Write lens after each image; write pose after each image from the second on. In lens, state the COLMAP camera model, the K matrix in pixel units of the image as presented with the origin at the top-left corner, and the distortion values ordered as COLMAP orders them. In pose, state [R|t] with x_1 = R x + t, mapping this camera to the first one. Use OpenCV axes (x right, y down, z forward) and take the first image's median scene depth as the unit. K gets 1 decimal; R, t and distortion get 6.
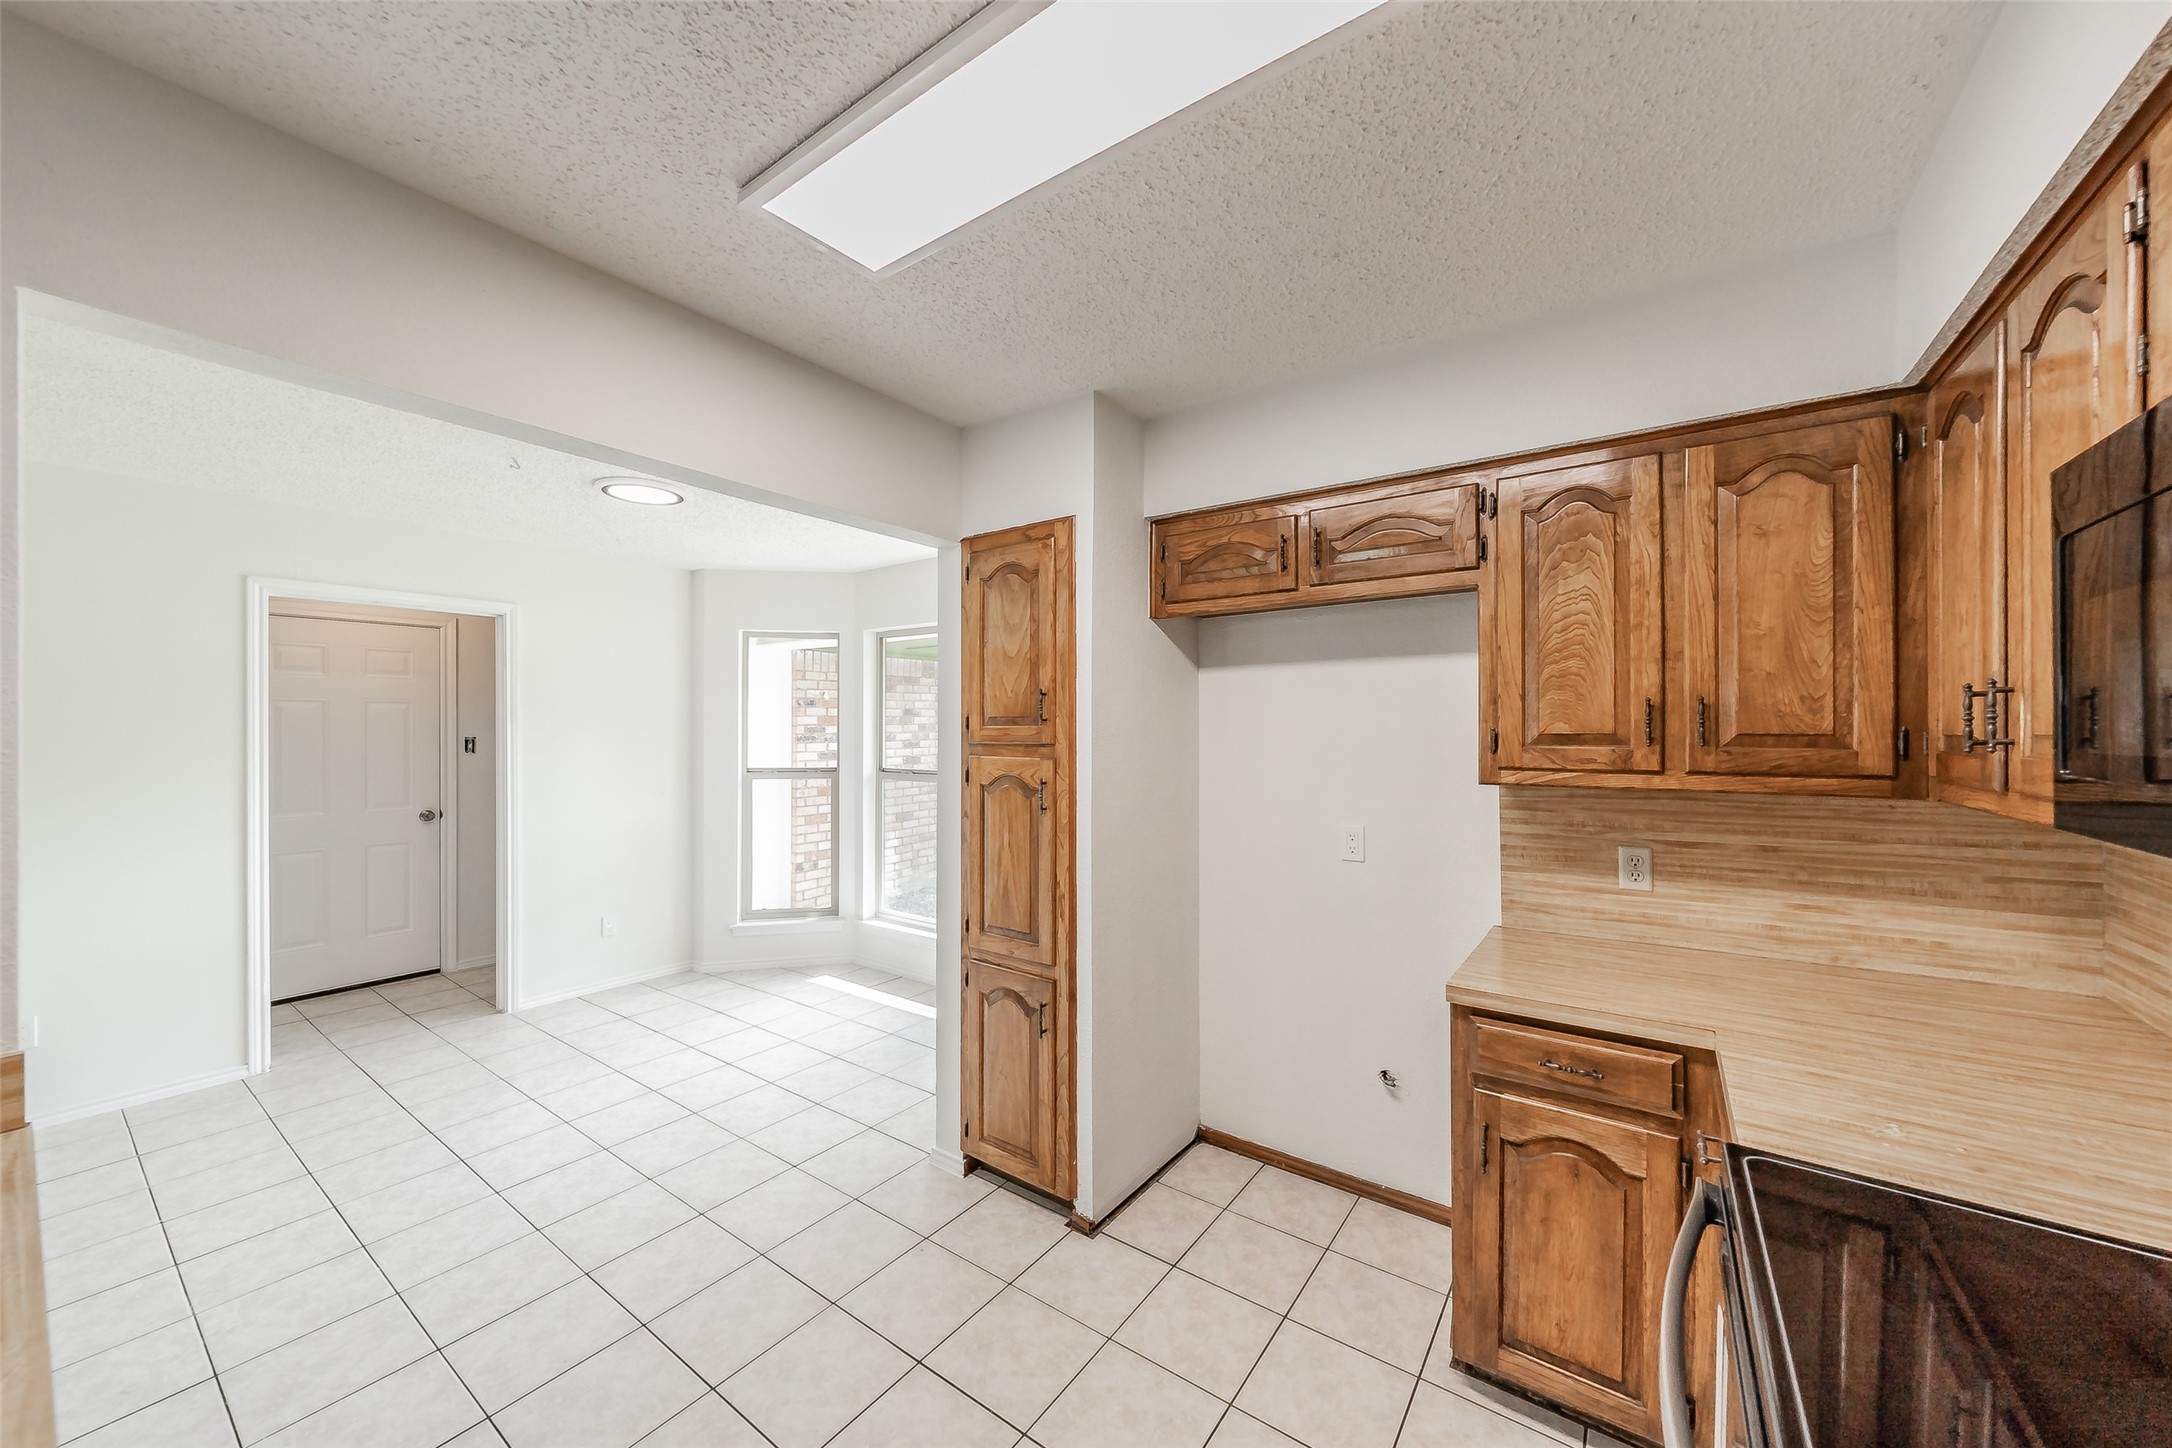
lens RADIAL K [[797.4, 0, 1086.0], [0, 797.4, 724.0], [0, 0, 1]] dist [-0.001283, -0.000229]
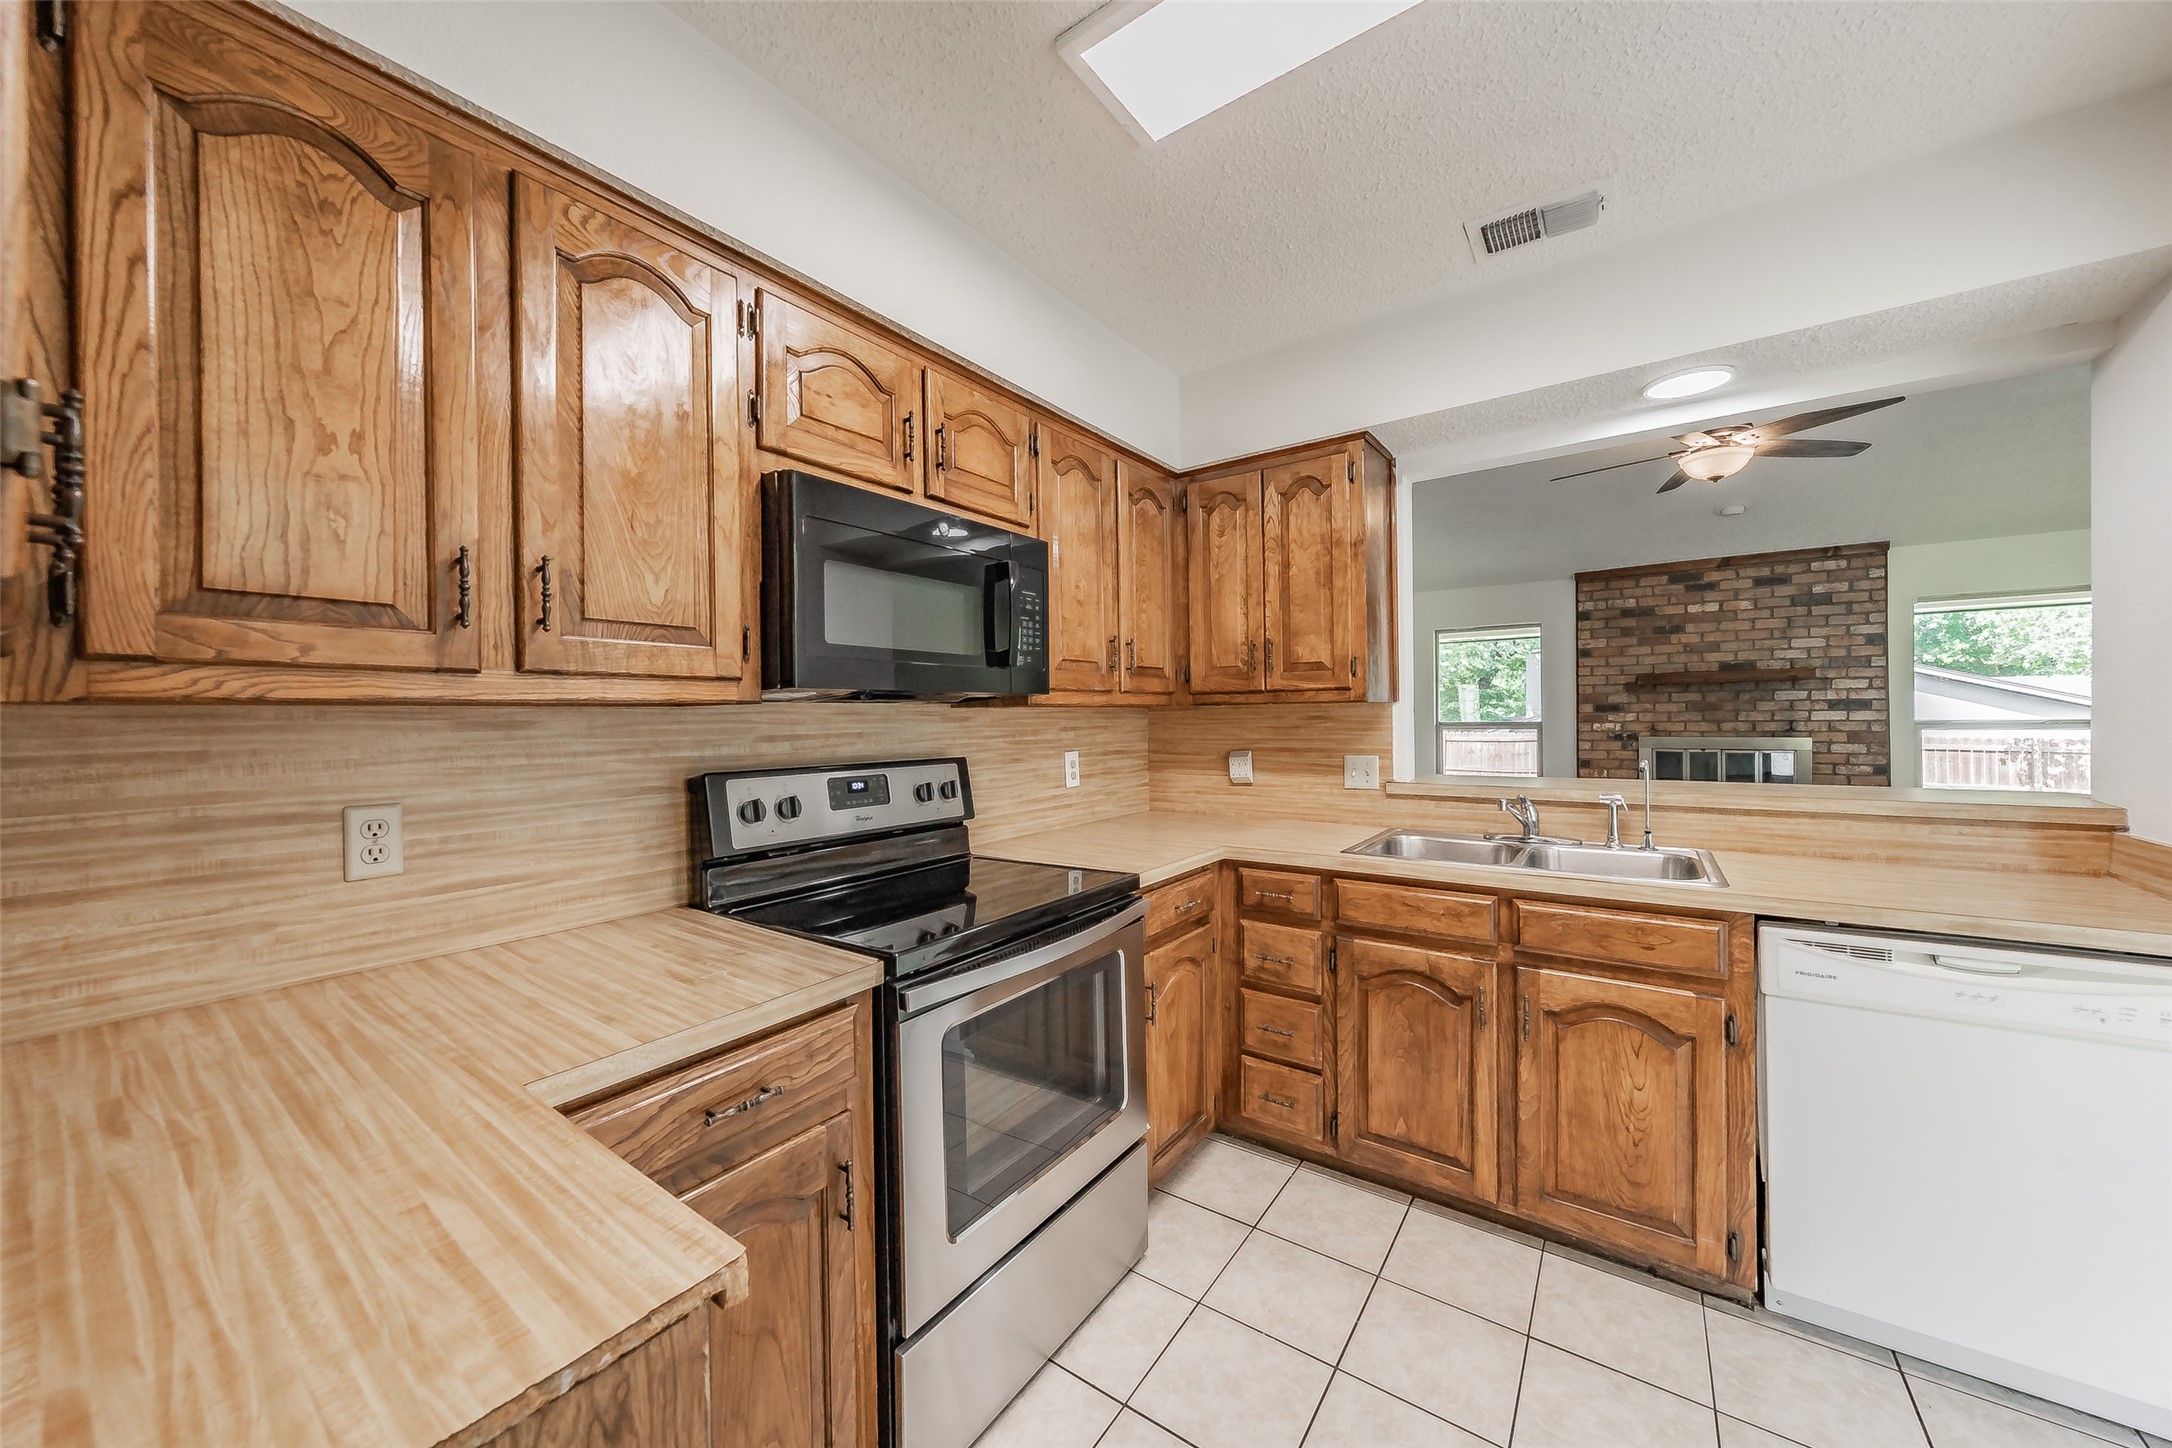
lens RADIAL K [[796.1, 0, 1054.7], [0, 796.1, 722.1], [0, 0, 1]] dist [-0.001458, 0.000204]
pose [[-0.999908, 0.011378, 0.007337, 0.270490], [0.011417, 0.999921, 0.005257, 0.080680], [-0.007277, 0.005340, -0.999959, 1.071674]]
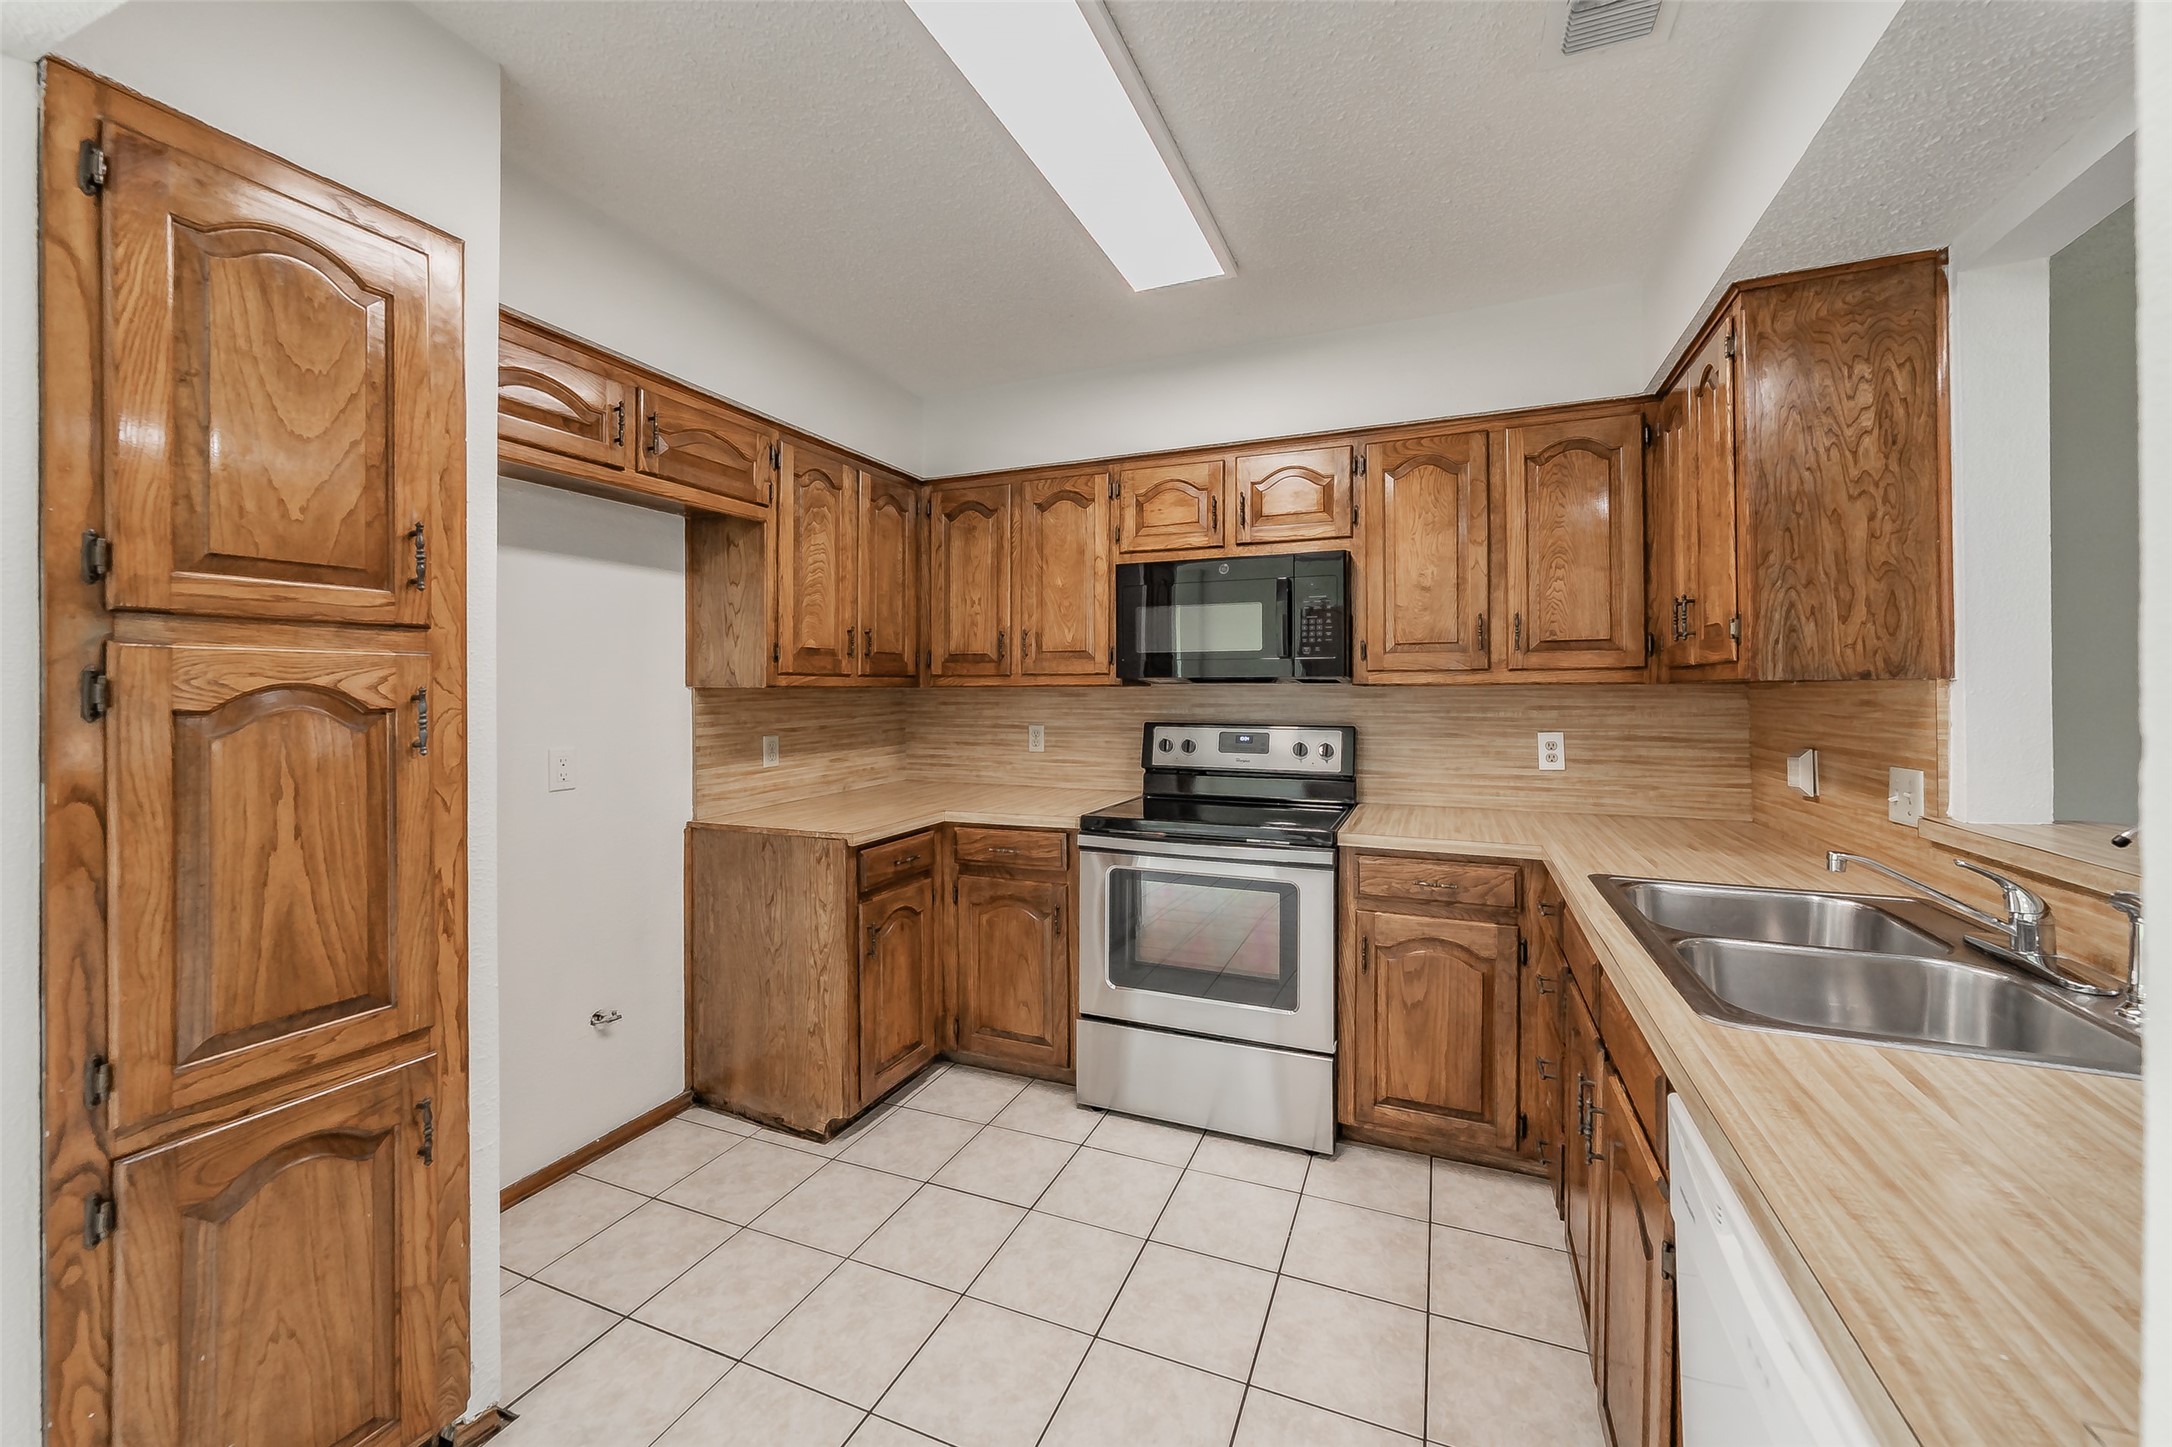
lens RADIAL K [[790.7, 0, 1139.4], [0, 790.7, 687.7], [0, 0, 1]] dist [0.000724, 0.000061]
pose [[-0.253135, 0.002915, 0.967427, -0.734628], [-0.000816, 0.999994, -0.003227, 0.072600], [-0.967431, -0.001606, -0.253131, 0.694221]]
